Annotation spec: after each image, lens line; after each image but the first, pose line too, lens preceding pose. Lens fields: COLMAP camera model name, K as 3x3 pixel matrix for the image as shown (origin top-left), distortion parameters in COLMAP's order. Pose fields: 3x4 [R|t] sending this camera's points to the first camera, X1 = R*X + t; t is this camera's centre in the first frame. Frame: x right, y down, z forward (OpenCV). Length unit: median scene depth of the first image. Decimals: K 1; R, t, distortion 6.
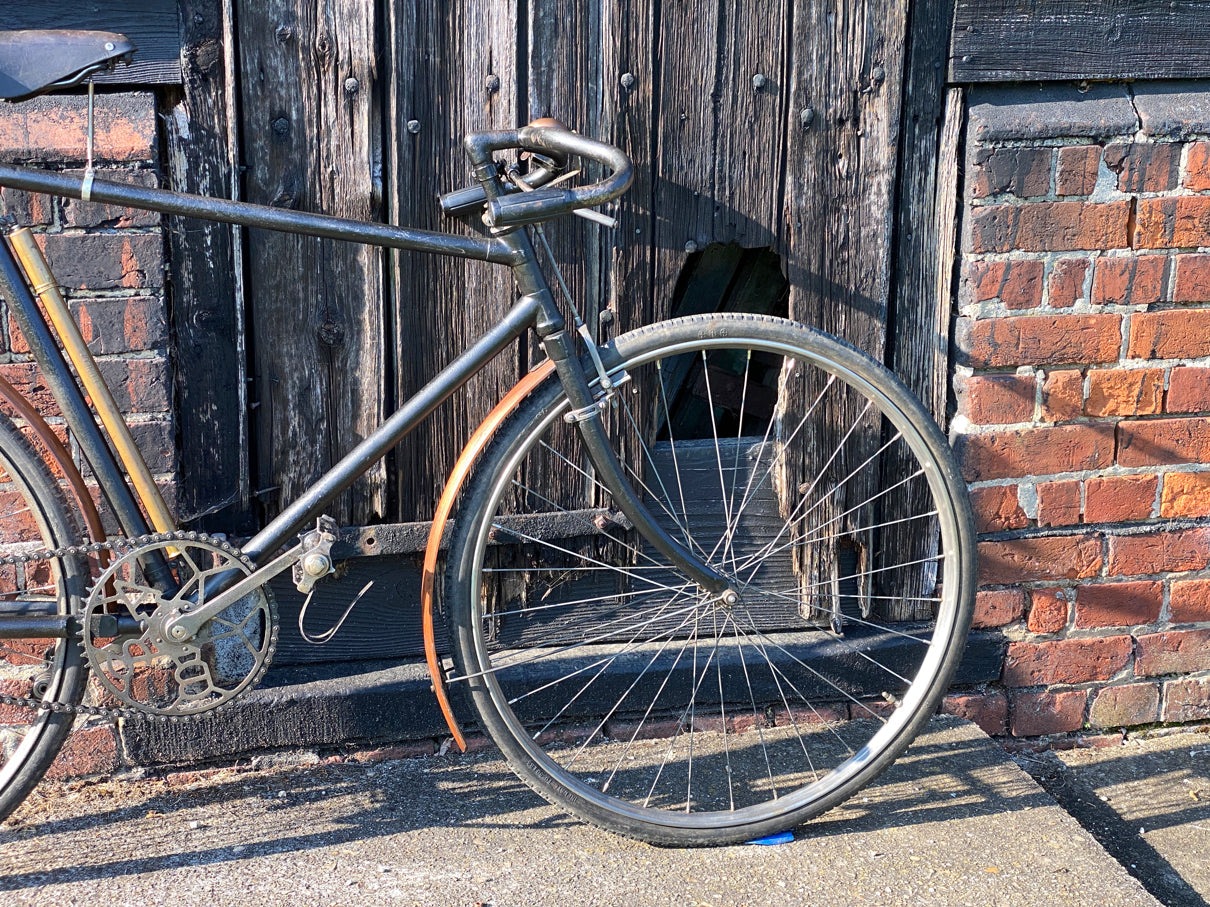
lens RADIAL K [[1805.2, 0, 586.0], [0, 1805.2, 441.9], [0, 0, 1]] dist [0.104051, 0.000000]
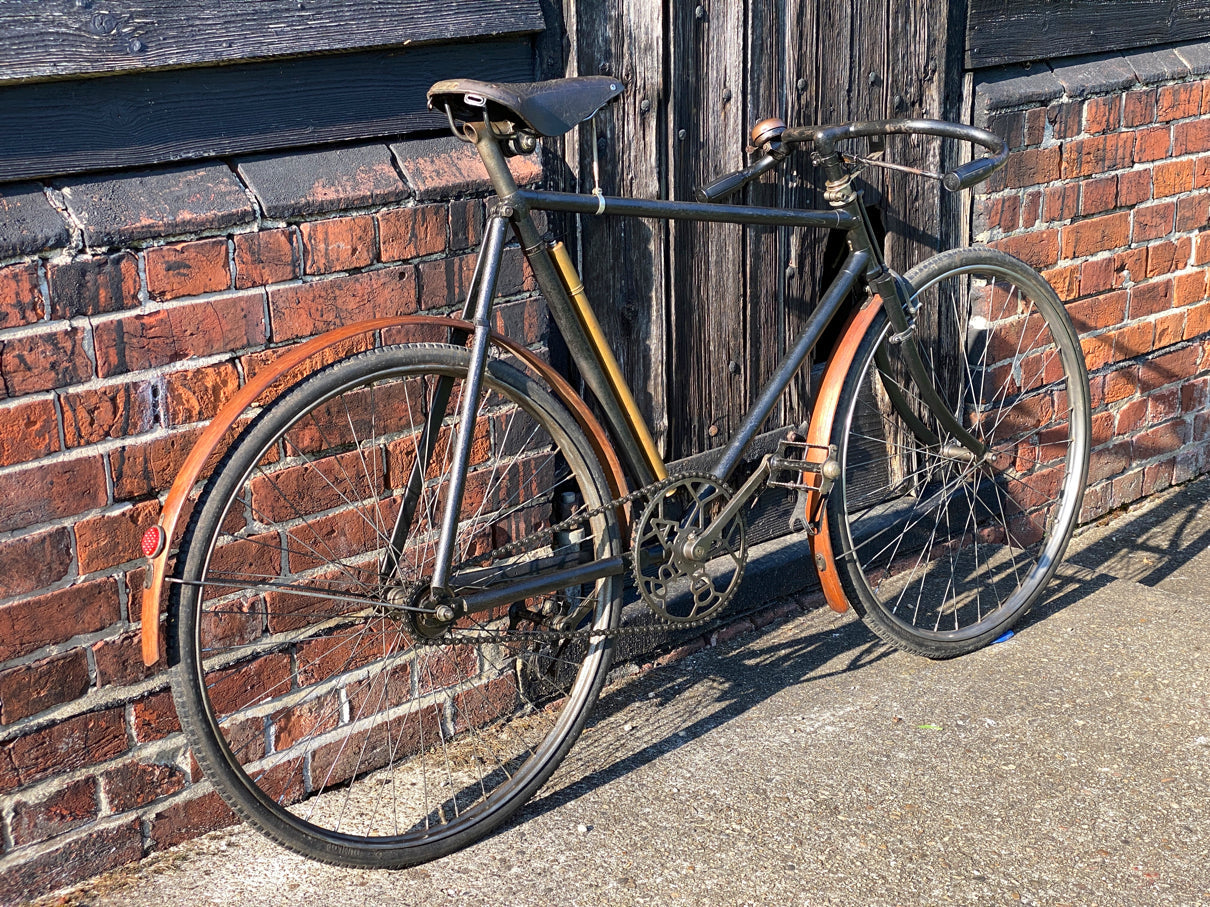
lens RADIAL K [[1805.2, 0, 584.2], [0, 1805.2, 438.1], [0, 0, 1]] dist [0.104051, 0.000000]
pose [[0.874351, -0.165767, 0.456105, -0.746493], [0.168629, 0.985067, 0.034752, -0.024359], [-0.455055, 0.046527, 0.889247, -0.058073]]
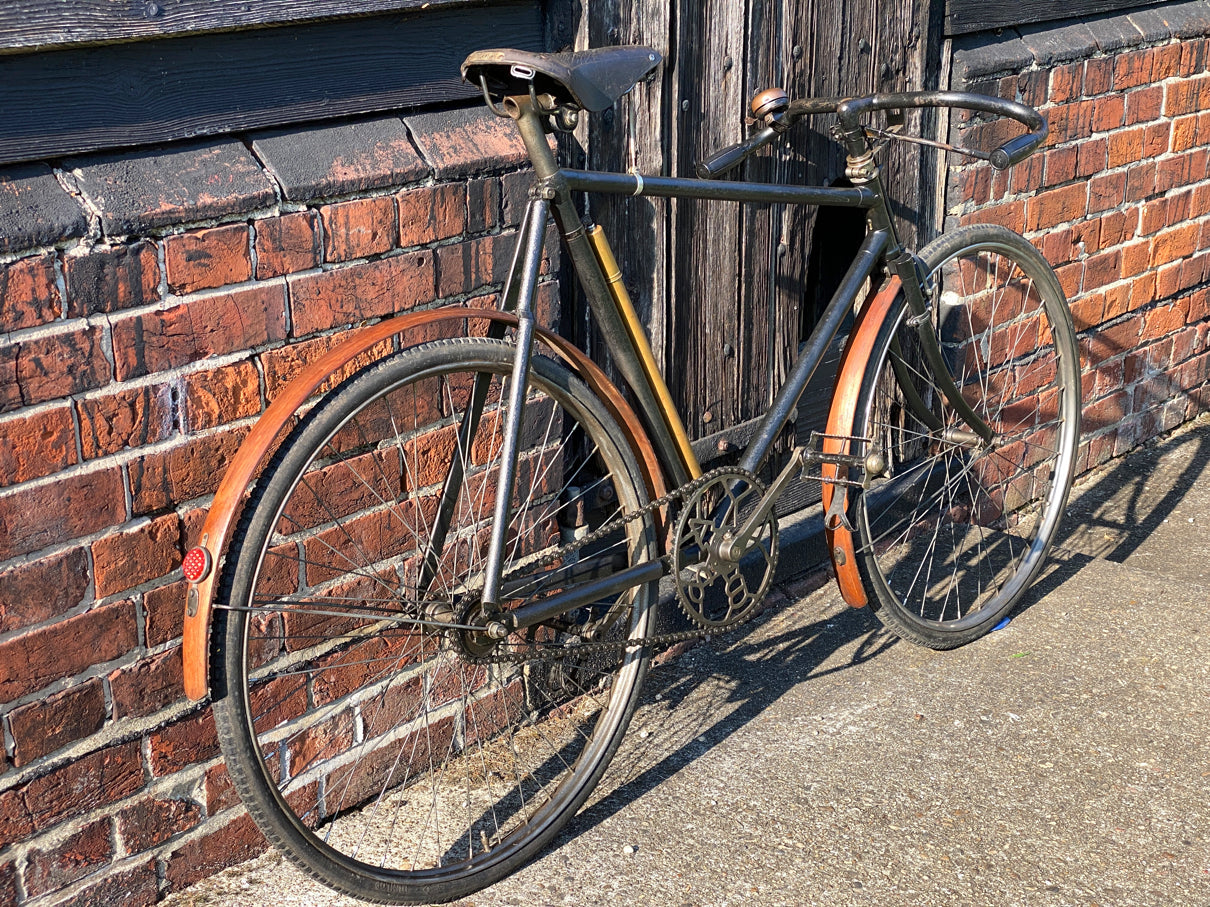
lens RADIAL K [[1805.2, 0, 570.3], [0, 1805.2, 458.5], [0, 0, 1]] dist [0.104051, 0.000000]
pose [[0.819408, -0.196298, 0.538552, -0.822532], [0.177255, 0.980258, 0.087603, -0.066622], [-0.545116, 0.023678, 0.838026, 0.068861]]
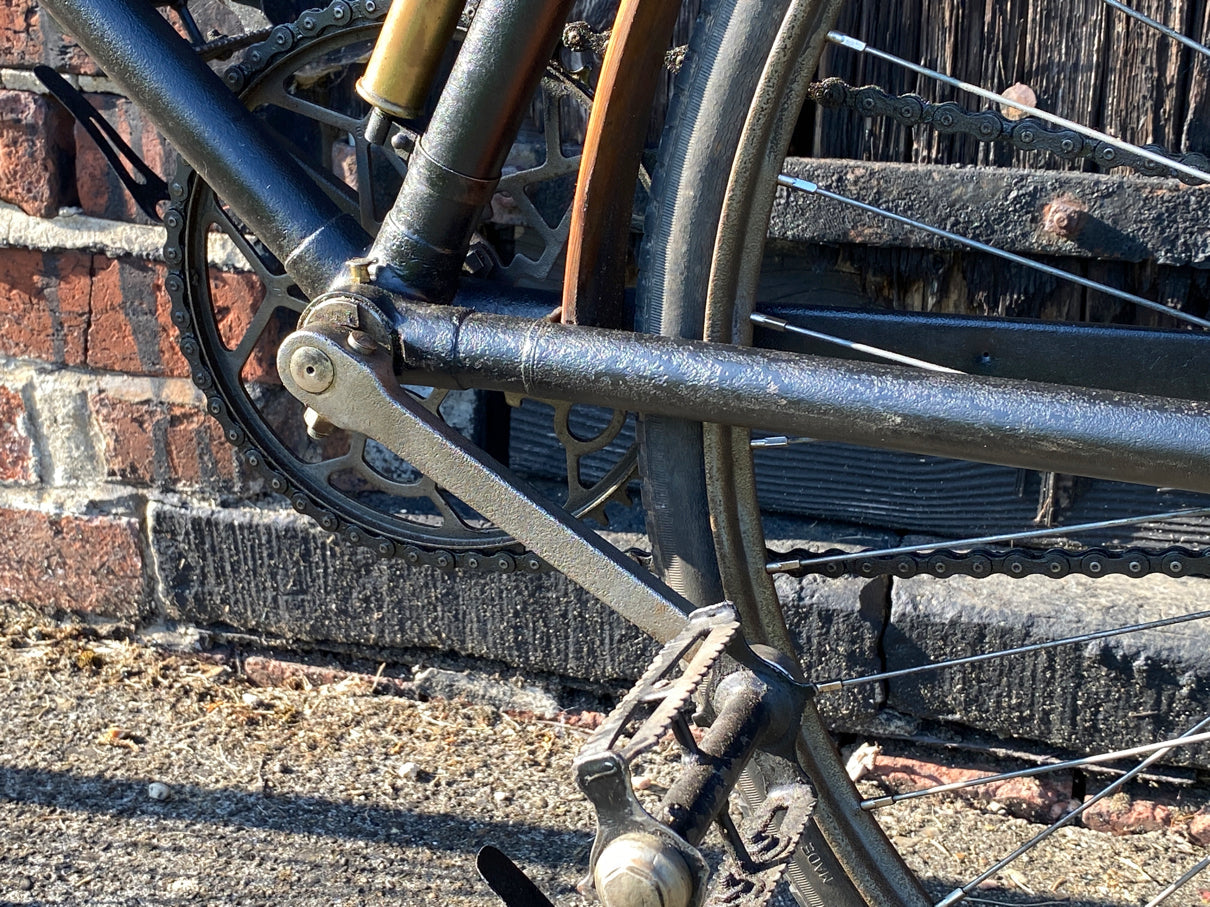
lens RADIAL K [[1805.2, 0, 552.4], [0, 1805.2, 462.2], [0, 0, 1]] dist [0.104051, 0.000000]
pose [[0.850849, 0.188362, -0.490486, 0.049272], [-0.148938, 0.981703, 0.118641, 0.074110], [0.503859, -0.027894, 0.863335, 0.683990]]
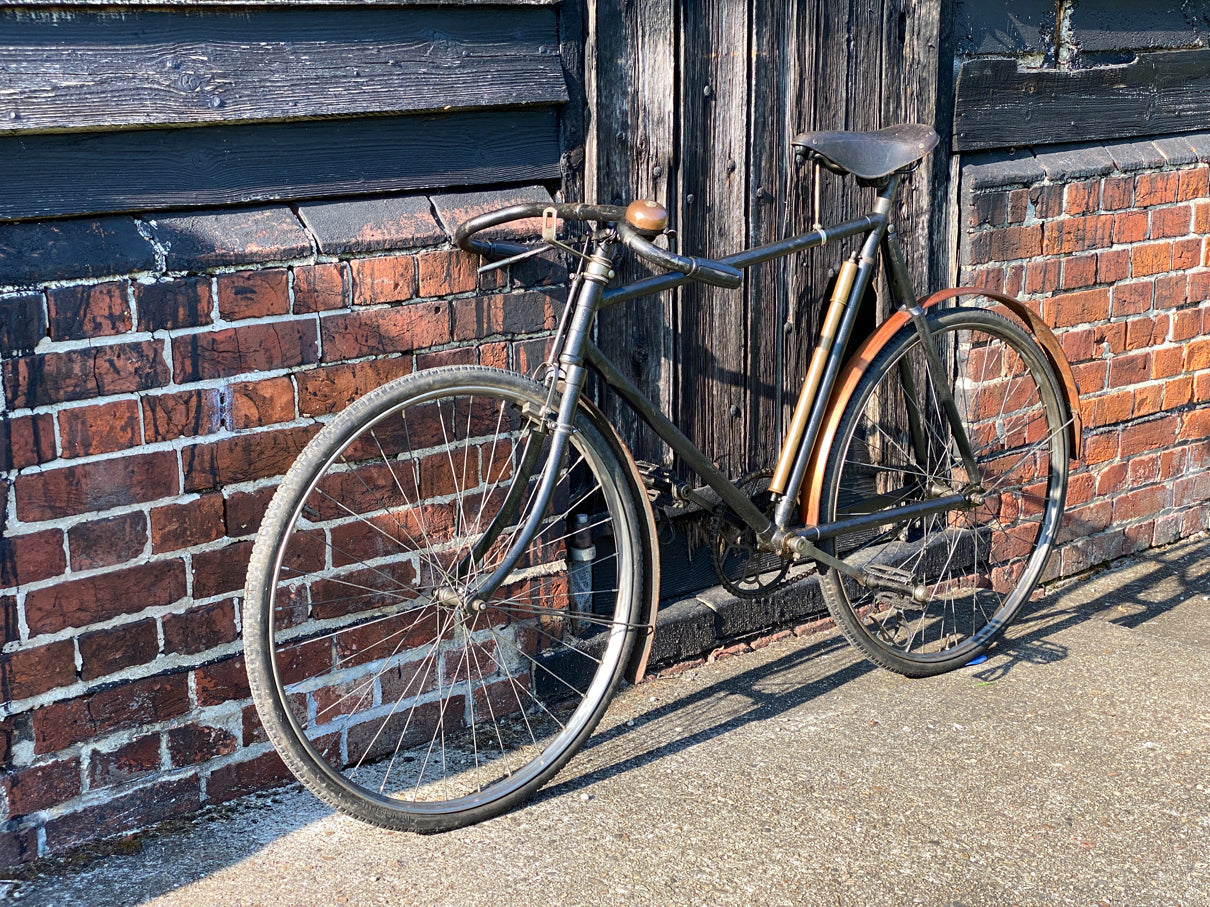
lens RADIAL K [[1805.2, 0, 569.4], [0, 1805.2, 474.5], [0, 0, 1]] dist [0.104051, 0.000000]
pose [[0.891003, -0.127197, 0.435816, -0.804331], [0.149129, 0.988683, -0.016329, 0.043423], [-0.428806, 0.079542, 0.899888, -0.191570]]
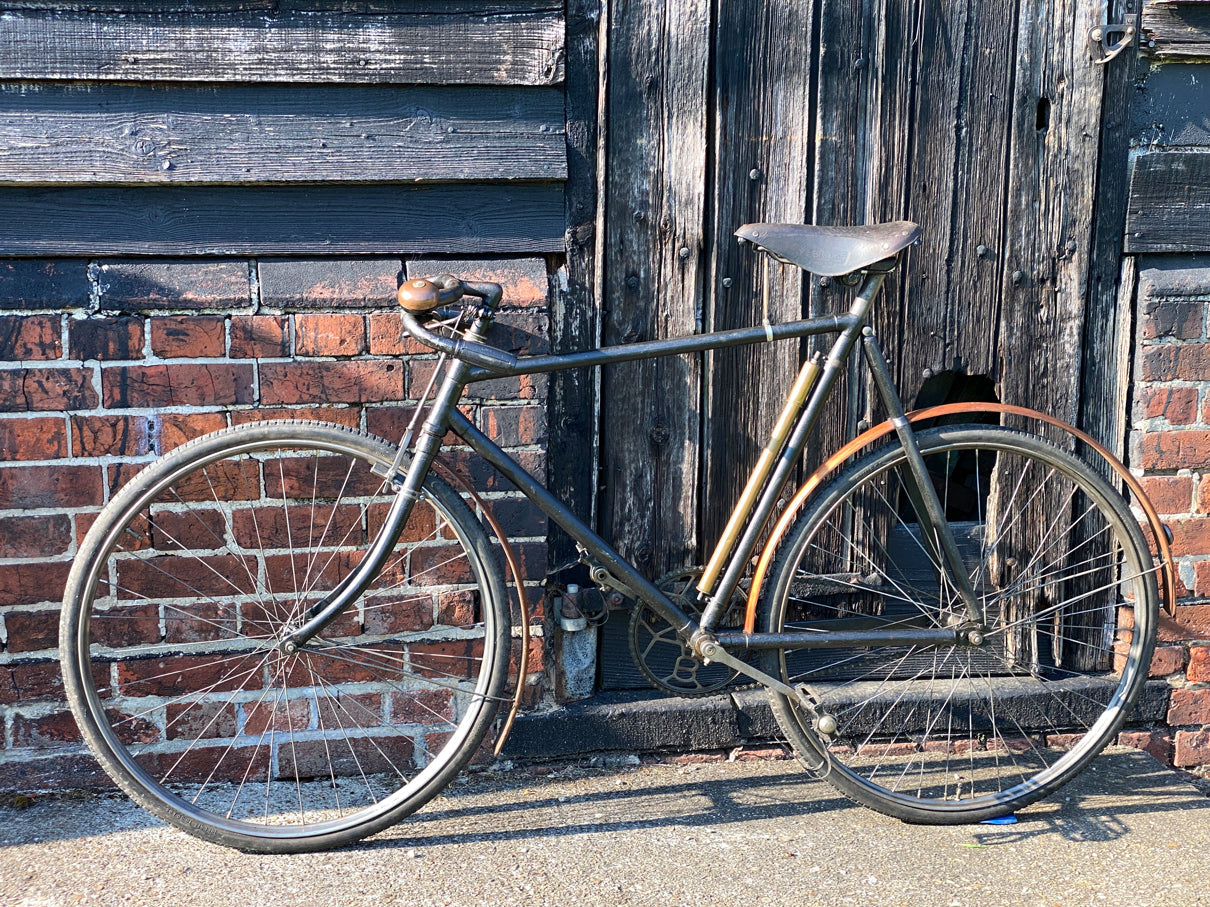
lens RADIAL K [[1805.2, 0, 585.7], [0, 1805.2, 465.5], [0, 0, 1]] dist [0.104051, 0.000000]
pose [[0.999137, 0.009580, -0.040409, -0.144234], [-0.012716, 0.996866, -0.078075, 0.069055], [0.039535, 0.078522, 0.996128, -0.340410]]
